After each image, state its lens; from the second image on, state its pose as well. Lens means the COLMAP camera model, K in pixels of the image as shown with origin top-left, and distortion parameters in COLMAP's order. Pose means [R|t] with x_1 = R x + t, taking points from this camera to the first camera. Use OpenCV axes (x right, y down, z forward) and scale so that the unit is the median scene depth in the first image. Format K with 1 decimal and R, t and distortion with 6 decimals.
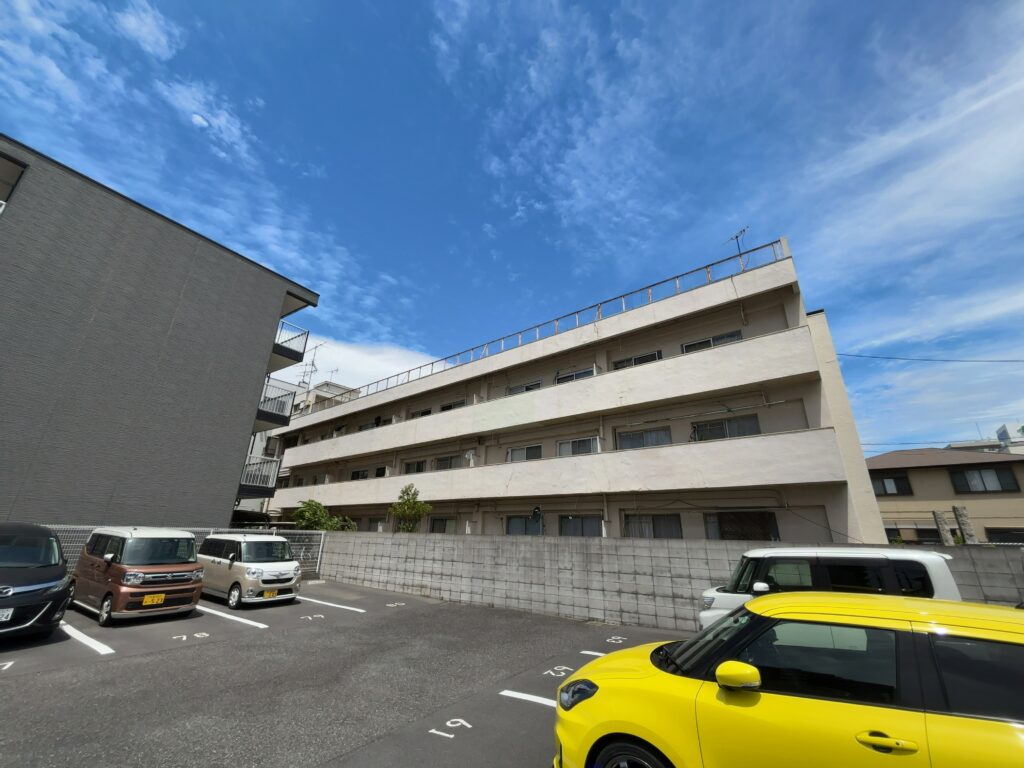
lens RADIAL K [[413.0, 0, 512.0], [0, 413.0, 384.0], [0, 0, 1]] dist [0.001774, 0.000439]
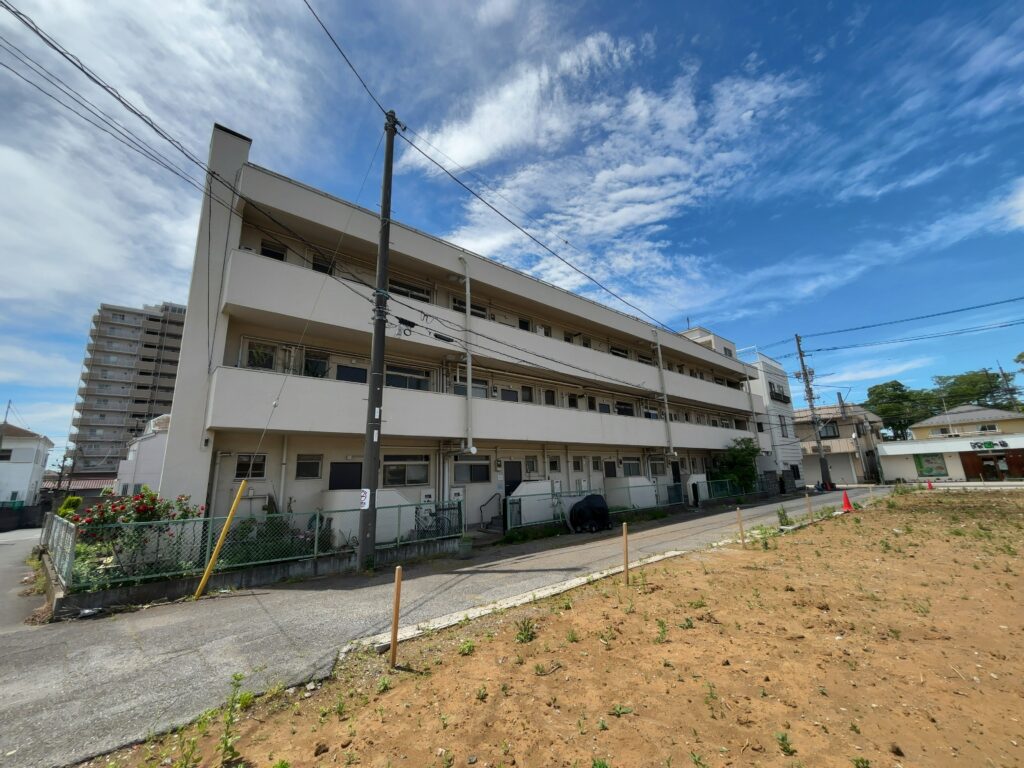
lens RADIAL K [[413.0, 0, 512.0], [0, 413.0, 384.0], [0, 0, 1]] dist [0.001774, 0.000439]
pose [[-0.202562, -0.224576, -0.953171, 0.186150], [0.351143, 0.891964, -0.284778, 0.071059], [0.914148, -0.392385, -0.101819, 0.175755]]
